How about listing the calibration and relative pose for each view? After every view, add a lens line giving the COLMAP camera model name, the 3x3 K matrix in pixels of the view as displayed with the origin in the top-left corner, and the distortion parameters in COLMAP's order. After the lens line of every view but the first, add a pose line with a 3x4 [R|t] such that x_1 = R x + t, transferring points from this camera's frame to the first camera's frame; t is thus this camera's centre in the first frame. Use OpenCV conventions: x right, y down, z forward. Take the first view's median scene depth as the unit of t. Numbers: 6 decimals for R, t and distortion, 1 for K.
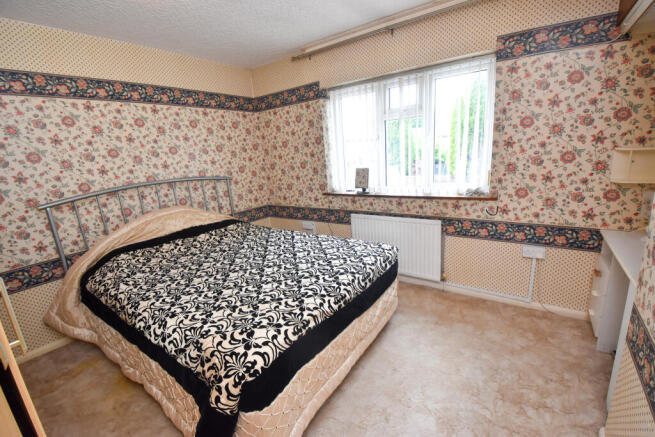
lens RADIAL K [[285.4, 0, 330.8], [0, 285.4, 219.4], [0, 0, 1]] dist [0.026171, -0.030244]
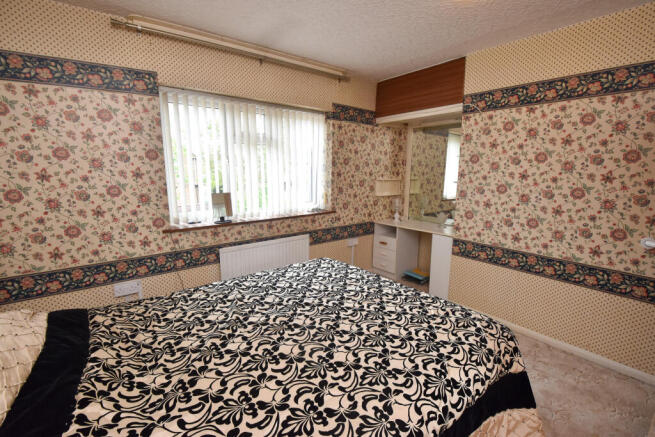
lens RADIAL K [[285.4, 0, 330.8], [0, 285.4, 219.4], [0, 0, 1]] dist [0.026171, -0.030244]
pose [[0.287299, -0.093422, 0.953274, -0.722938], [0.204166, 0.978334, 0.034346, -0.077932], [-0.935829, 0.184758, 0.300148, 0.534798]]
